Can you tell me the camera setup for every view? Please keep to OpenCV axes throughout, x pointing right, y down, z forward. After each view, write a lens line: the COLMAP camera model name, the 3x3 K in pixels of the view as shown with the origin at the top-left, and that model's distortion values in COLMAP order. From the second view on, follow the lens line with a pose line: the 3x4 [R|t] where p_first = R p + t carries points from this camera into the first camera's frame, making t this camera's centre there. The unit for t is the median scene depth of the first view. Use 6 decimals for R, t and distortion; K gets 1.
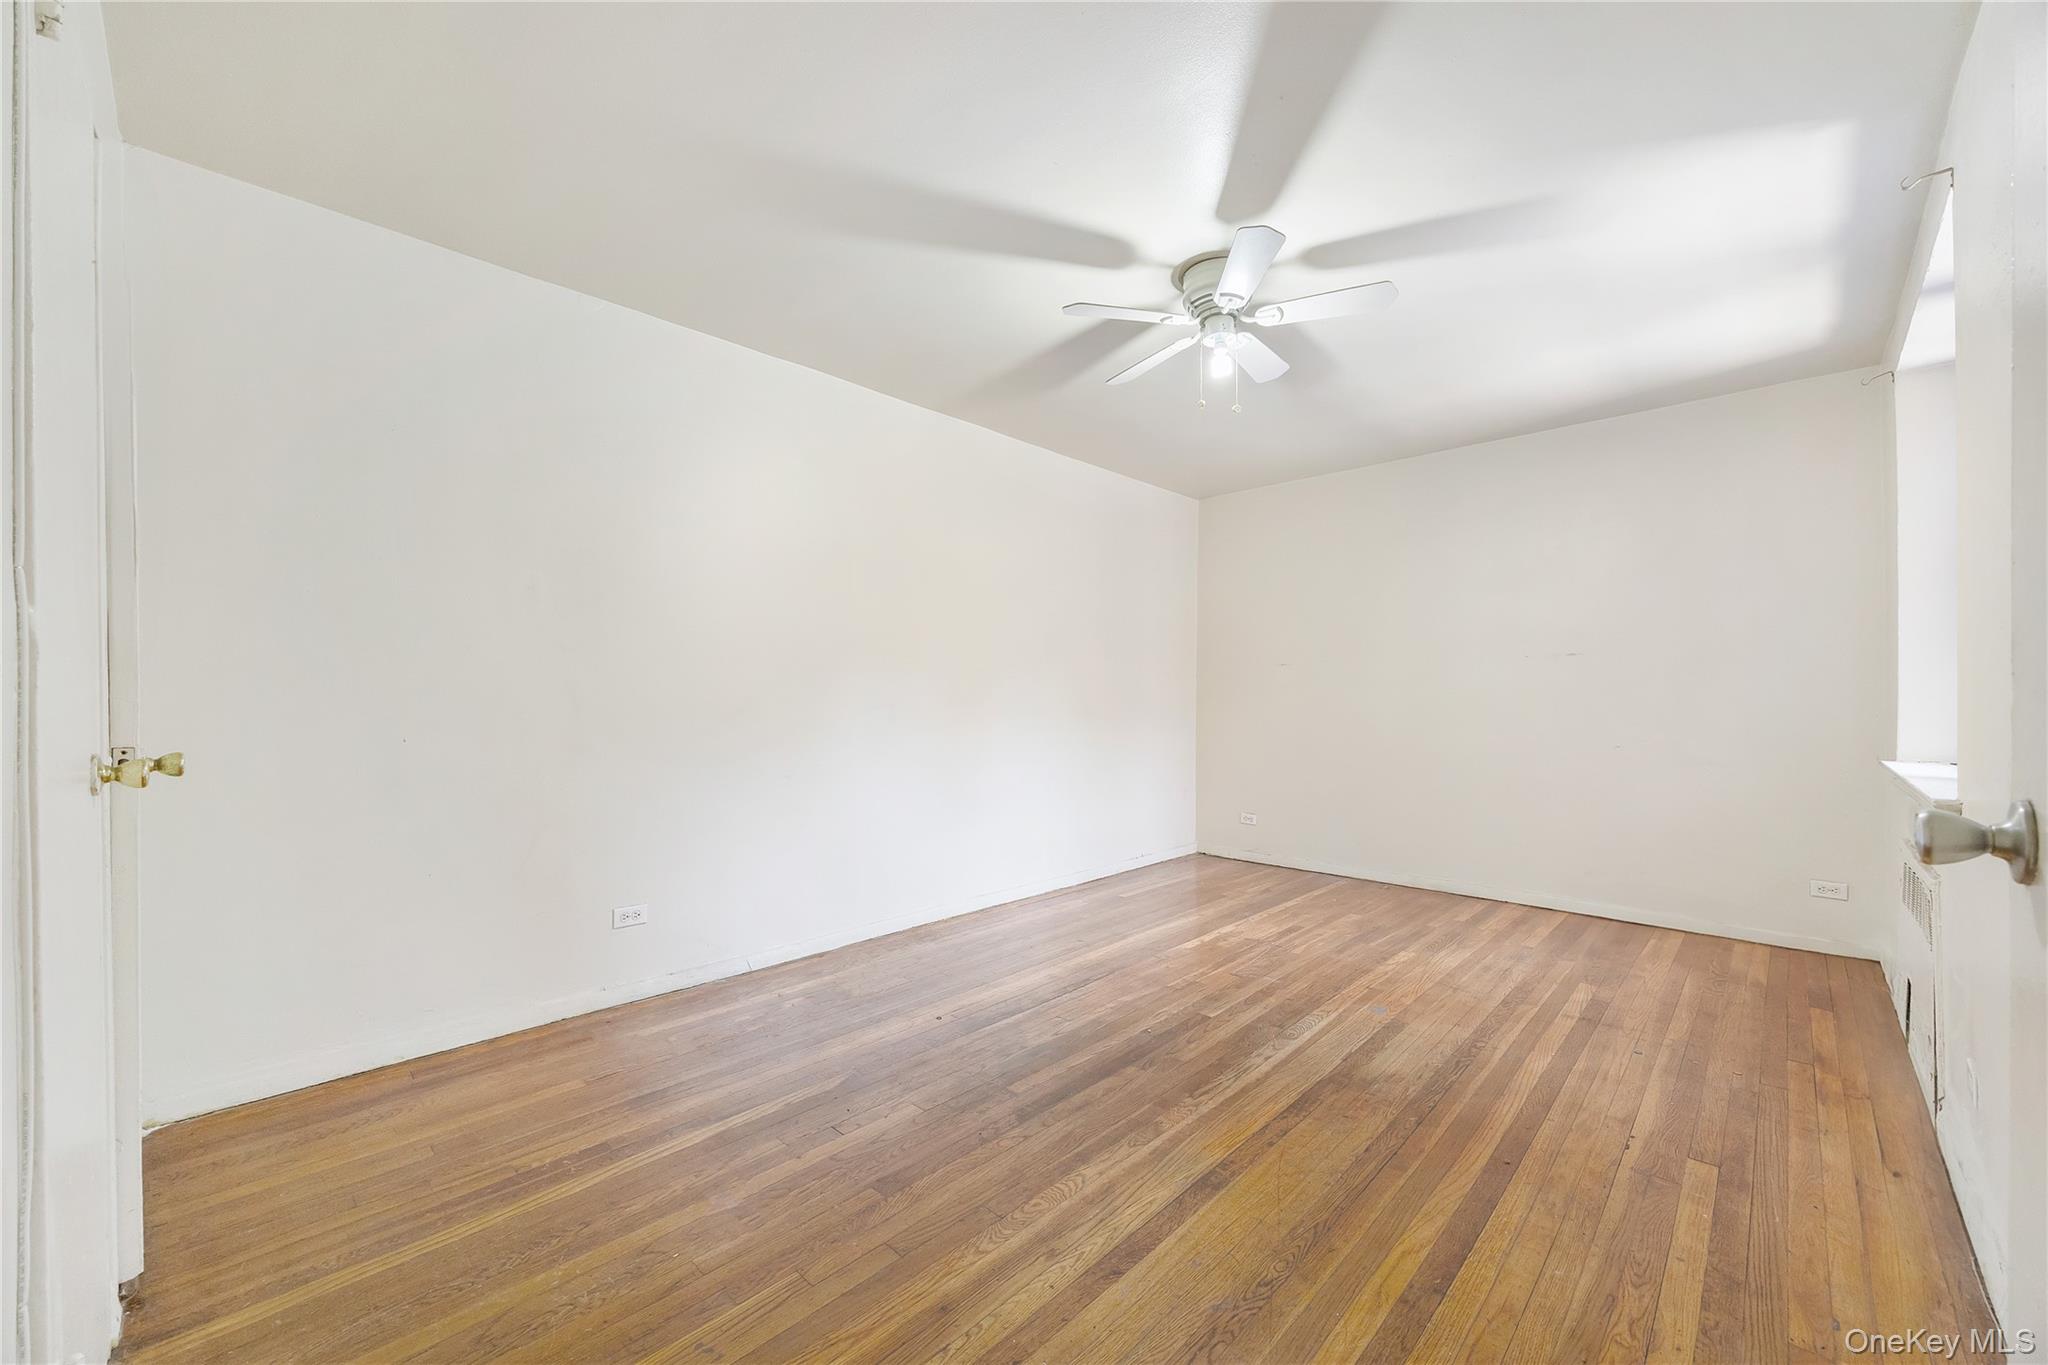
lens RADIAL K [[790.1, 0, 1024.6], [0, 790.1, 693.8], [0, 0, 1]] dist [-0.001499, 0.000109]
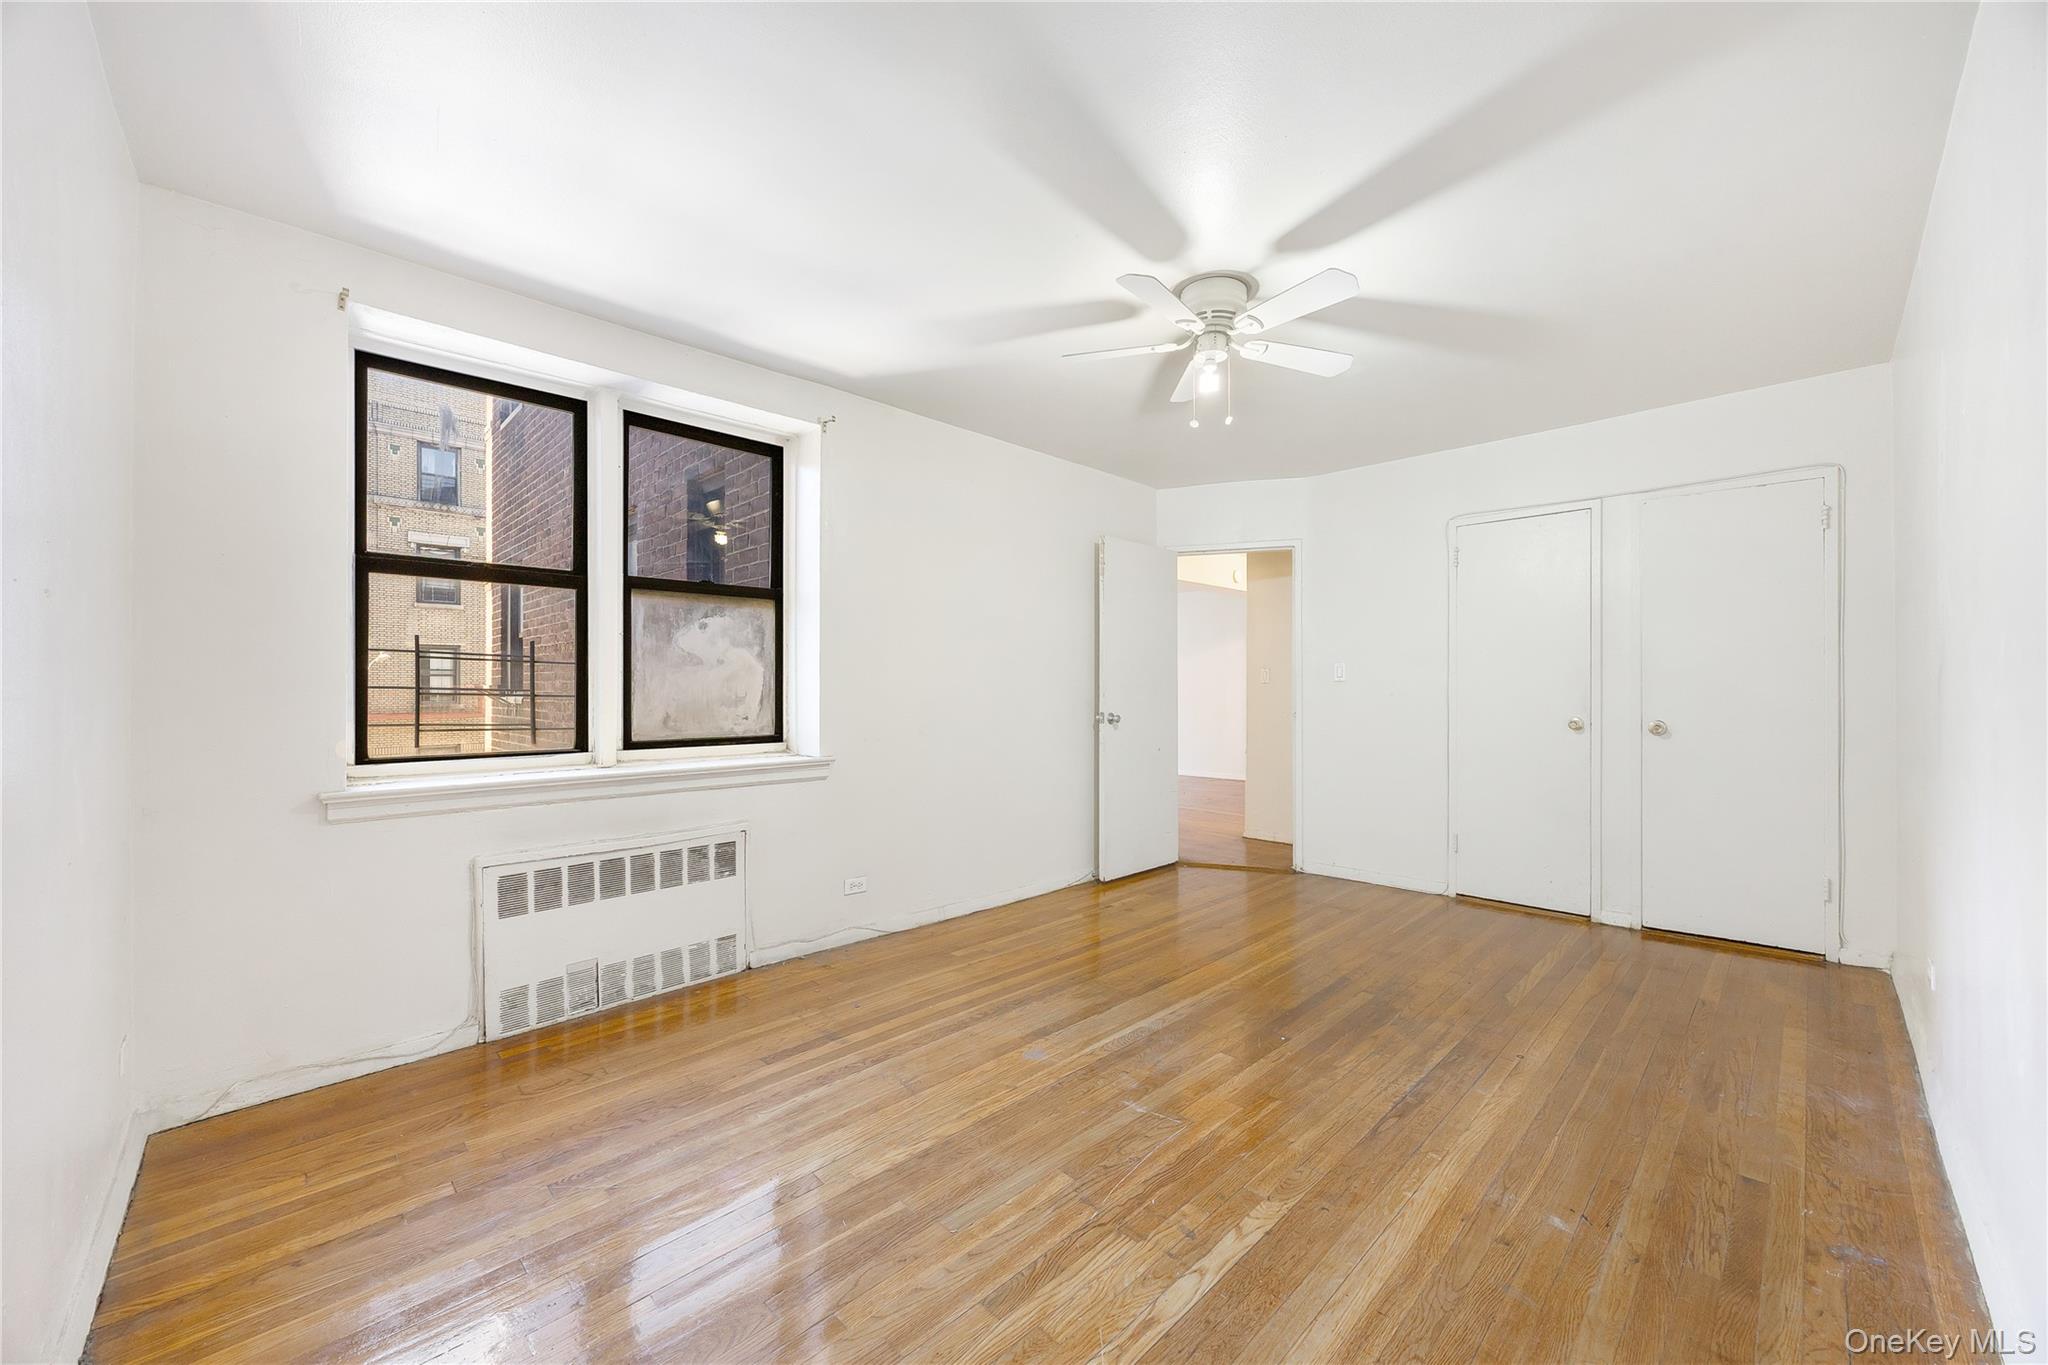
lens RADIAL K [[790.1, 0, 1023.6], [0, 790.1, 691.7], [0, 0, 1]] dist [-0.001499, 0.000109]
pose [[-0.999876, 0.002284, 0.015596, 0.470478], [0.002276, 0.999997, -0.000531, -0.012336], [-0.015597, -0.000496, -0.999878, 2.007596]]
